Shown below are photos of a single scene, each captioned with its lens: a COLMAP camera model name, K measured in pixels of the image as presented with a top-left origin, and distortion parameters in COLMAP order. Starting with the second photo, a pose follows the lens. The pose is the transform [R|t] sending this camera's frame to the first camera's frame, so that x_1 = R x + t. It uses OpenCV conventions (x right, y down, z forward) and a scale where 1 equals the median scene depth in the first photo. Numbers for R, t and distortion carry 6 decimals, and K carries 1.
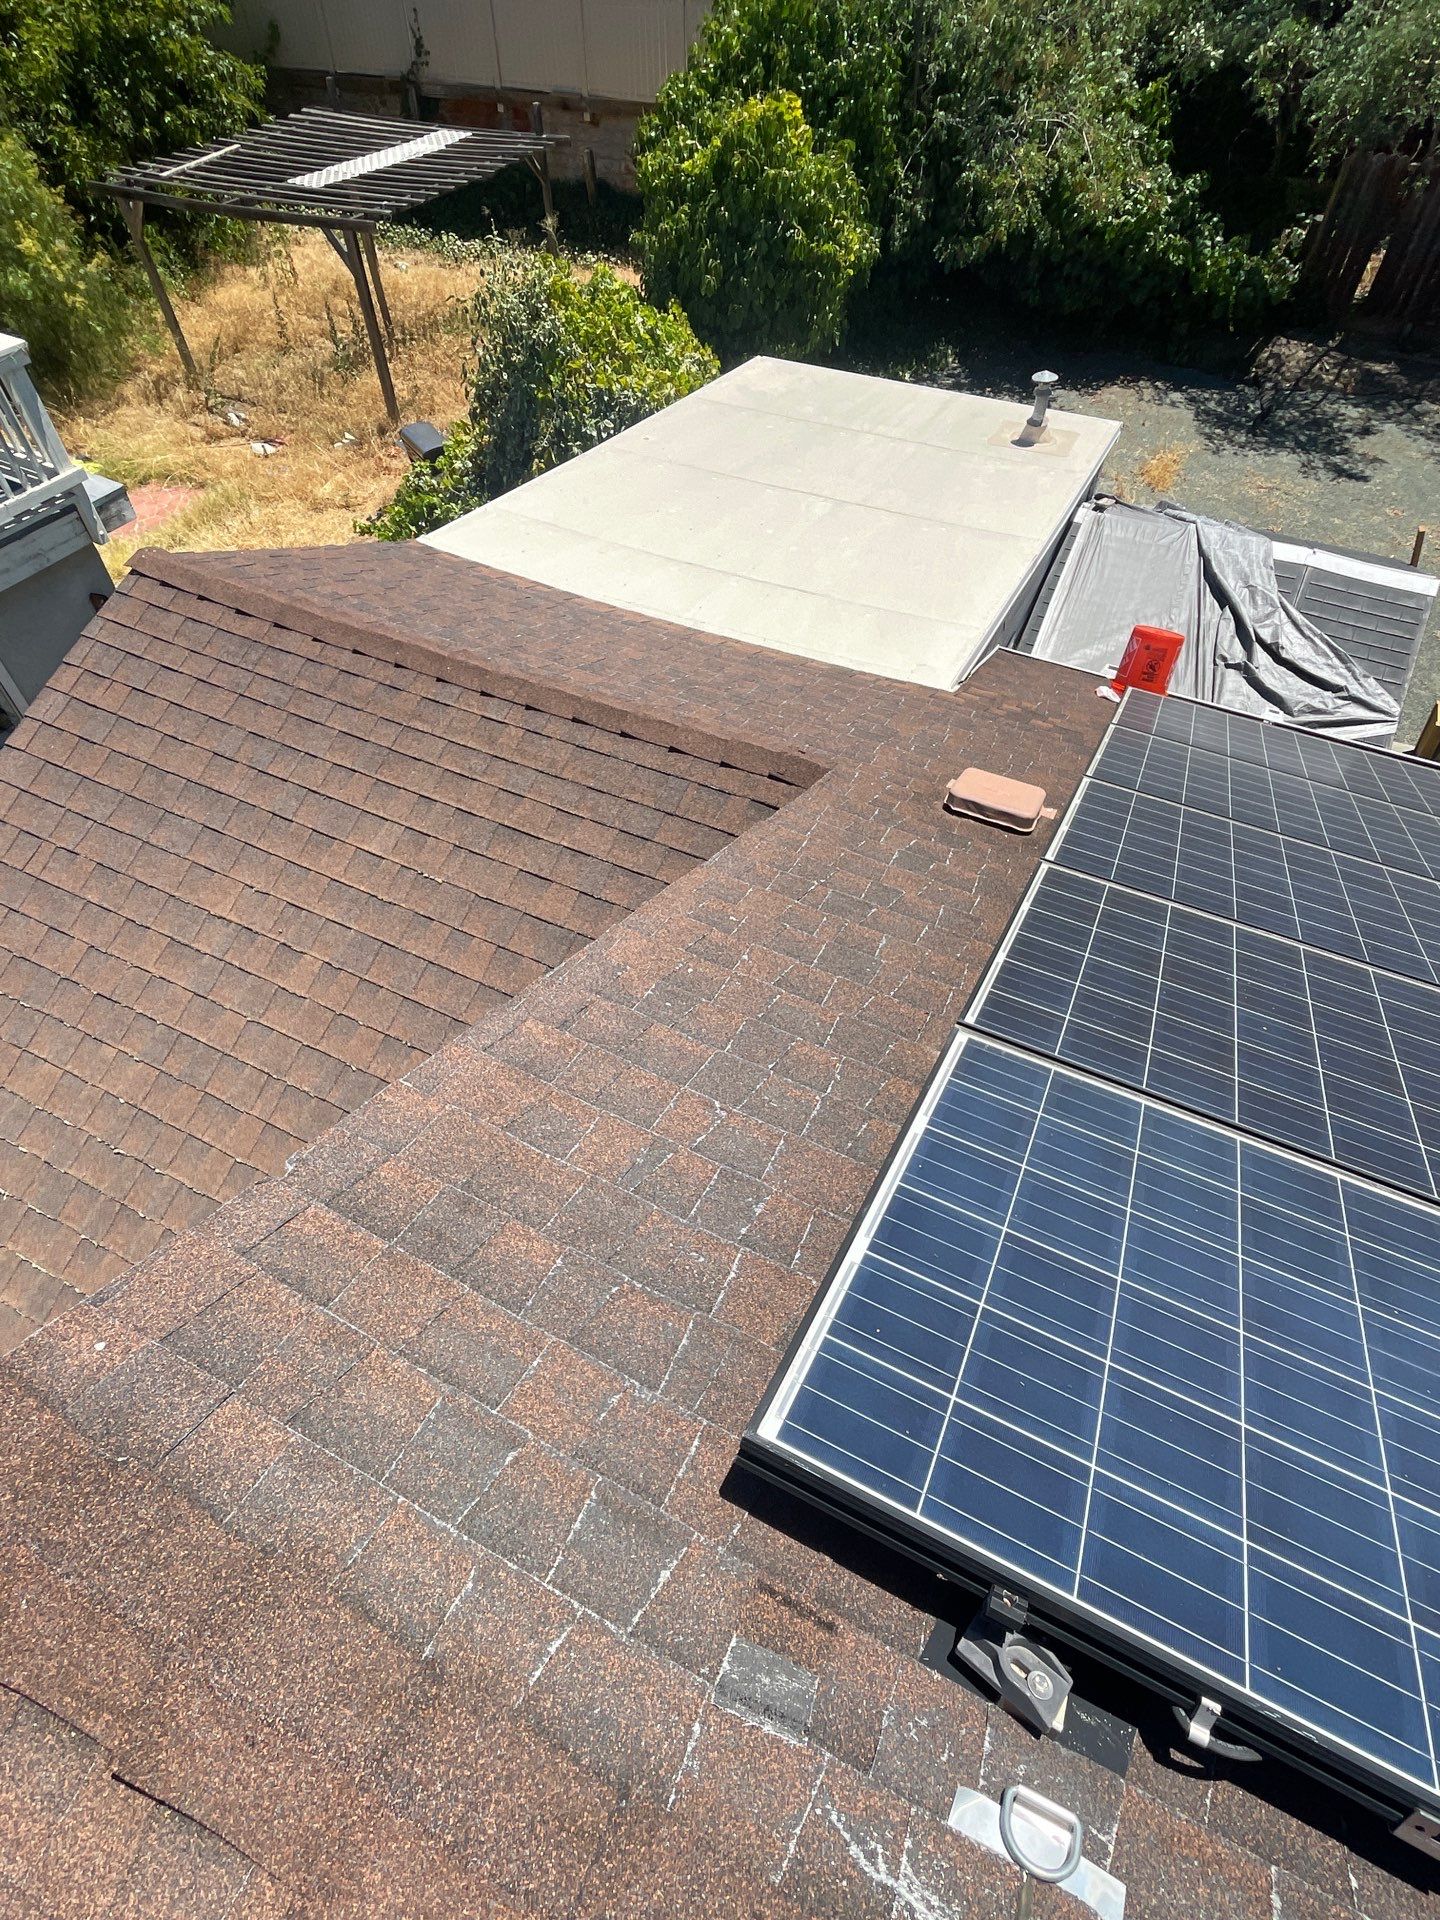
lens RADIAL K [[991.5, 0, 724.1], [0, 991.5, 956.2], [0, 0, 1]] dist [-0.003080, -0.000799]
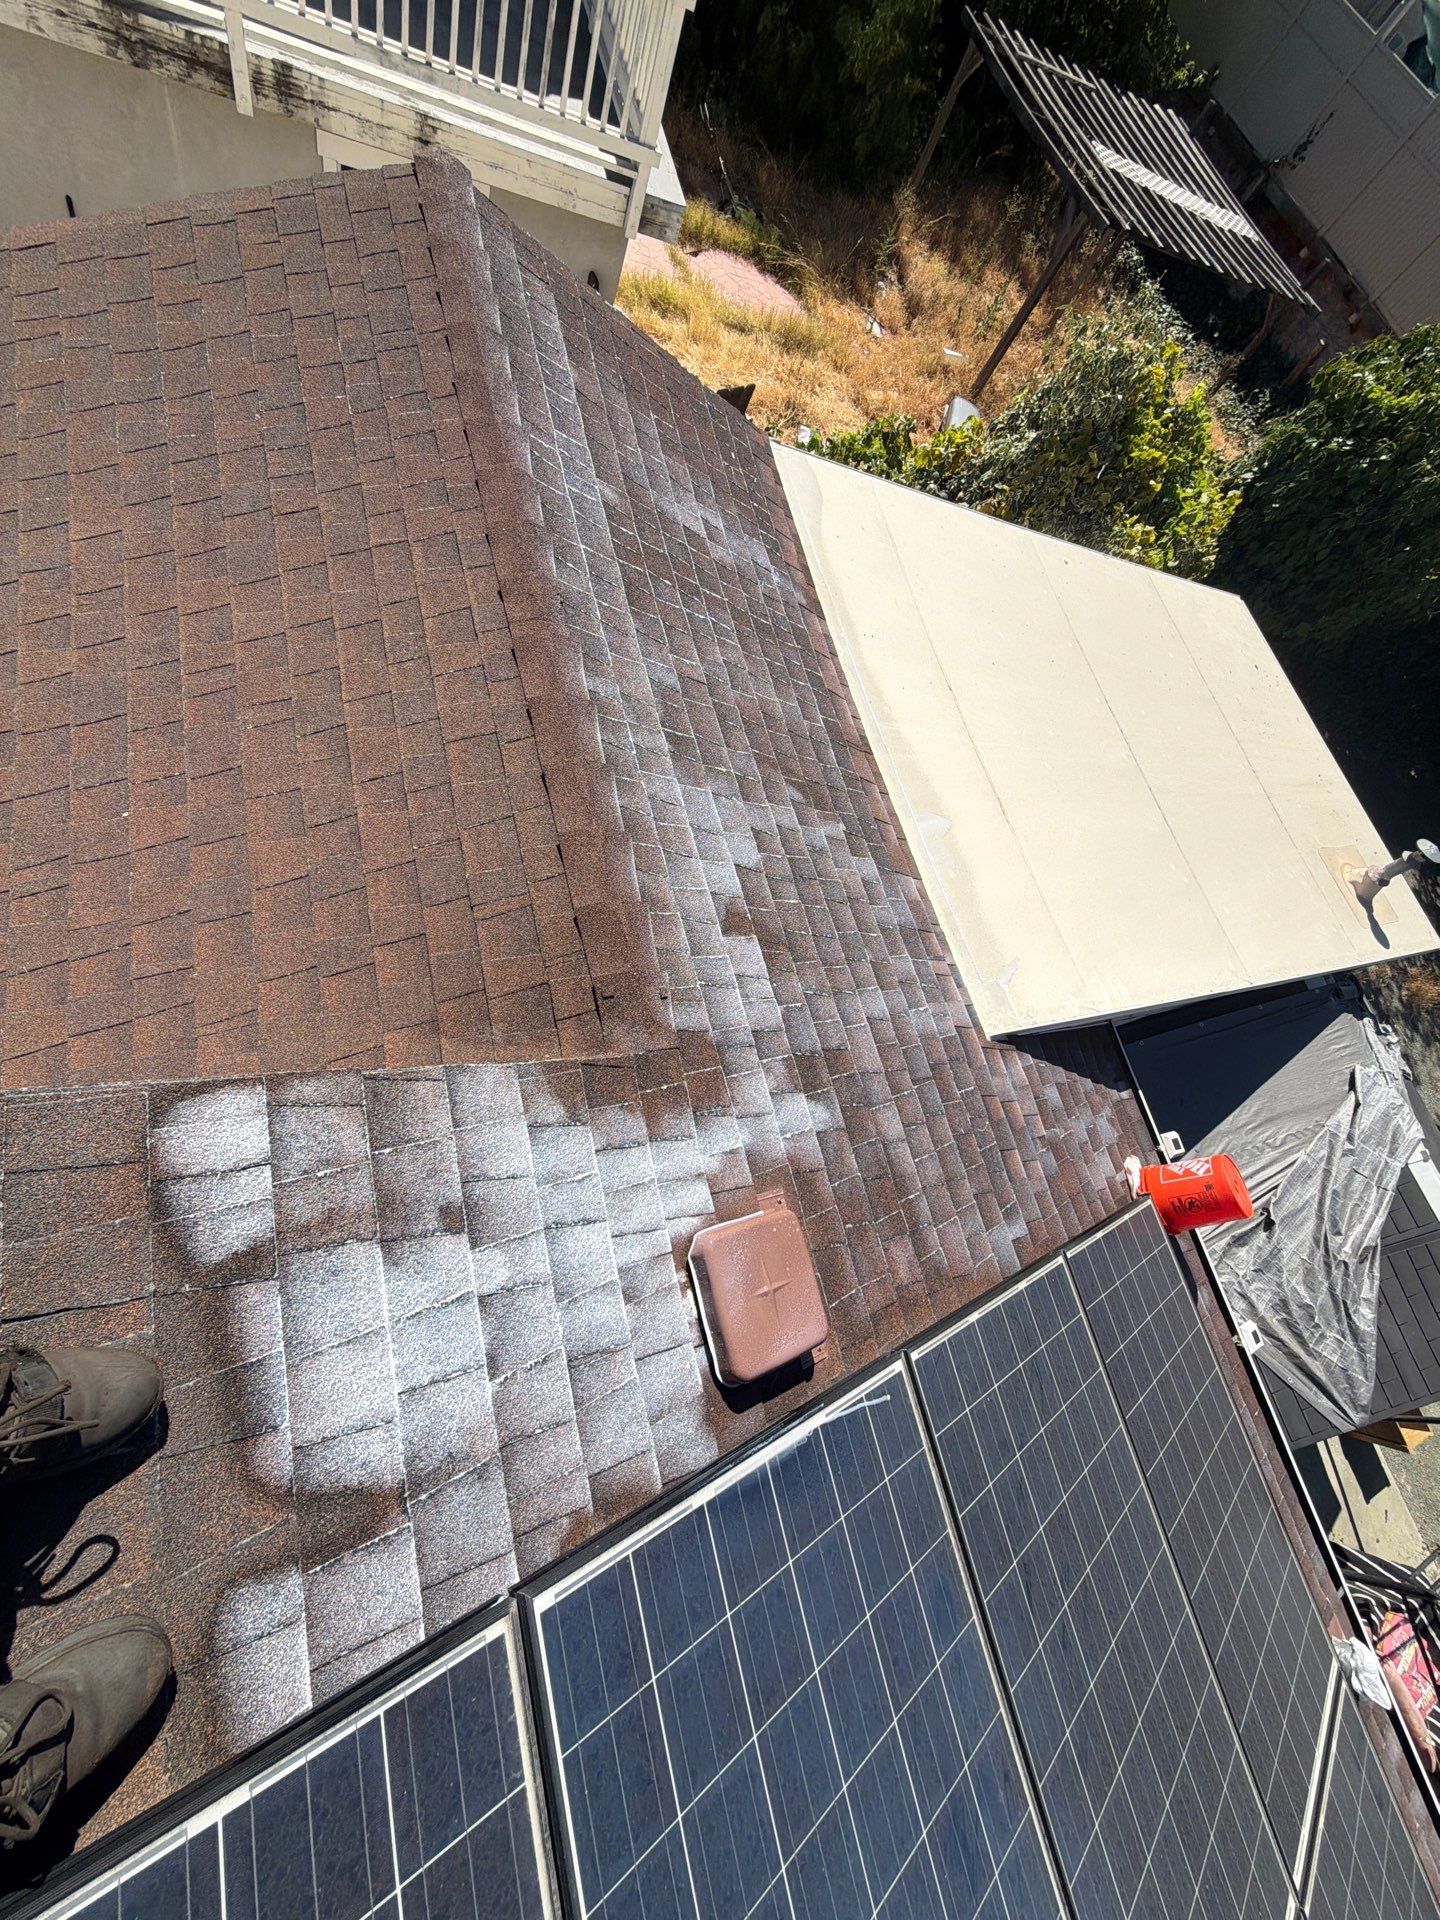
lens RADIAL K [[749.3, 0, 721.1], [0, 749.3, 954.8], [0, 0, 1]] dist [0.000891, 0.000203]
pose [[0.621801, 0.779355, -0.077264, 0.034282], [-0.763823, 0.625274, 0.160023, -0.088103], [0.173026, -0.040487, 0.984085, 0.134421]]
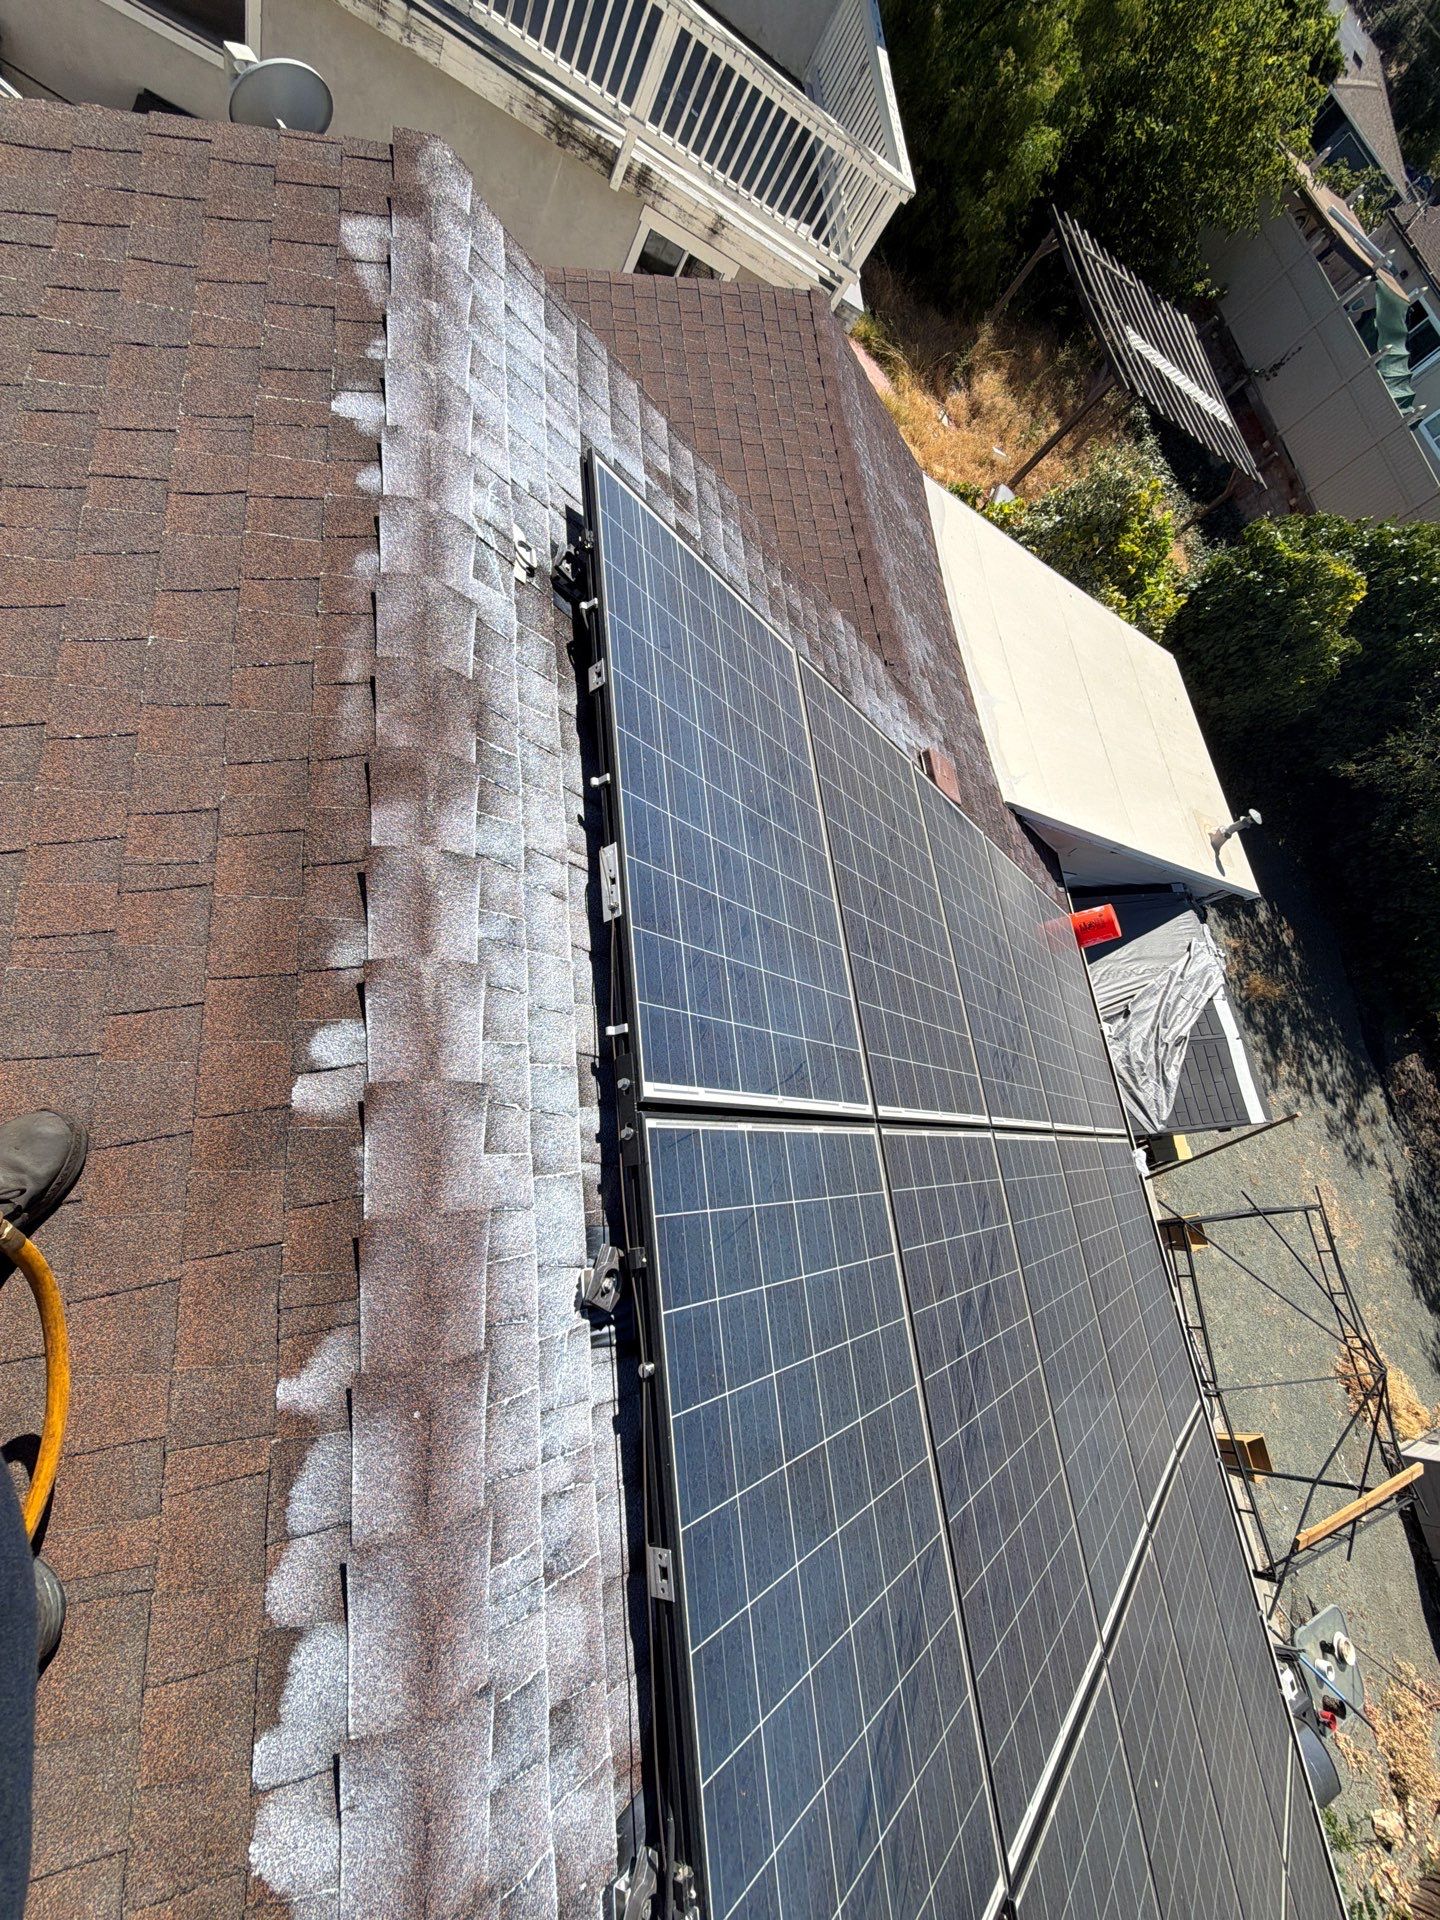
lens RADIAL K [[749.3, 0, 721.1], [0, 749.3, 954.8], [0, 0, 1]] dist [0.000891, 0.000203]
pose [[0.477186, 0.876980, -0.056568, 0.108226], [-0.874774, 0.480170, 0.064866, 0.052767], [0.084048, 0.018531, 0.996289, -0.059230]]
